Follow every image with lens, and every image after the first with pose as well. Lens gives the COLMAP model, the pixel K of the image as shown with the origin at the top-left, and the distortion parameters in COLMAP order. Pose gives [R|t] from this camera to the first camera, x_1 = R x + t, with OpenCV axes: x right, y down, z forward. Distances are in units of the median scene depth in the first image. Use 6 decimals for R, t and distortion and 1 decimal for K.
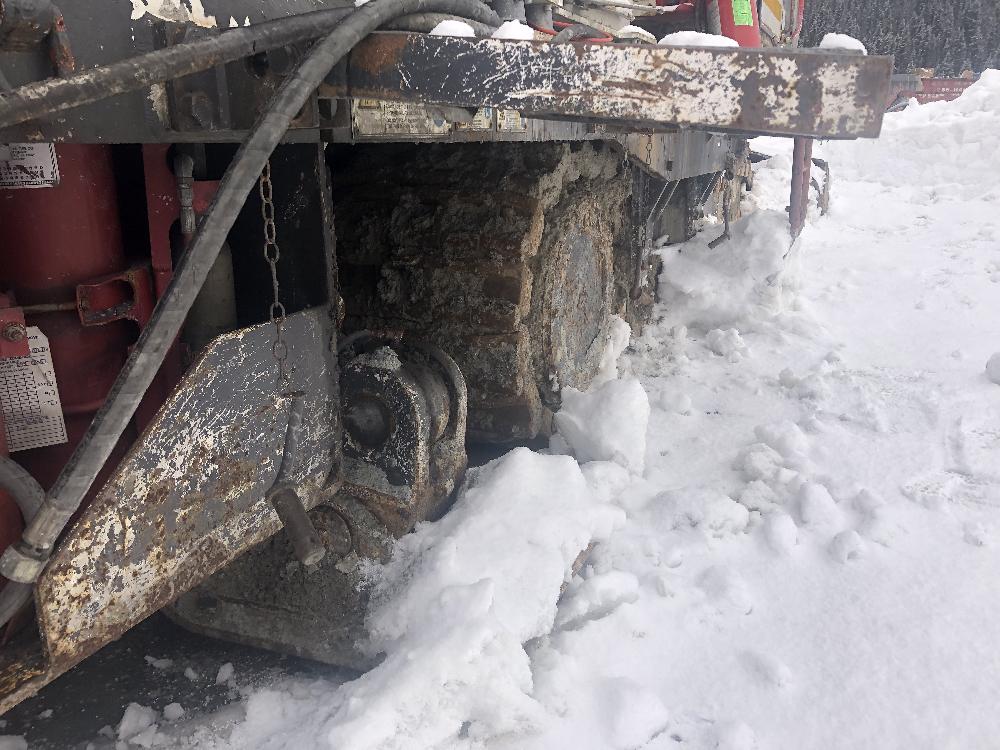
lens RADIAL K [[813.7, 0, 499.2], [0, 813.7, 336.7], [0, 0, 1]] dist [0.007784, 0.001327]
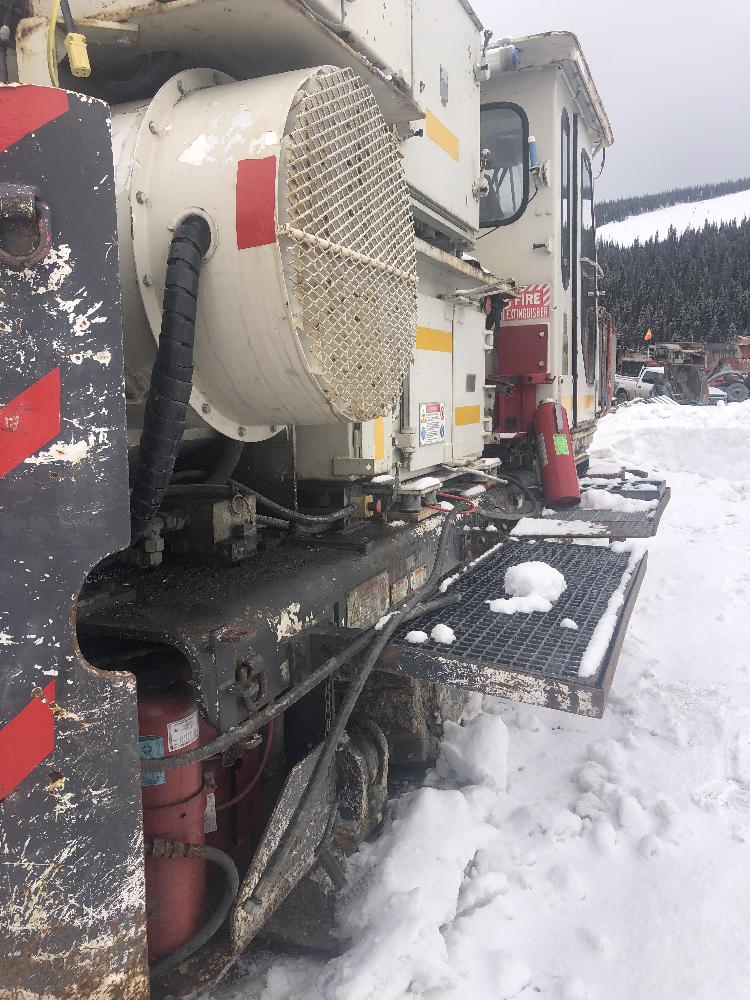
lens RADIAL K [[801.0, 0, 376.8], [0, 801.0, 489.8], [0, 0, 1]] dist [-0.008697, 0.037844]
pose [[0.999300, -0.016163, 0.033734, -0.092132], [0.020222, 0.992115, -0.123686, -0.200046], [-0.031469, 0.124281, 0.991748, -0.464422]]
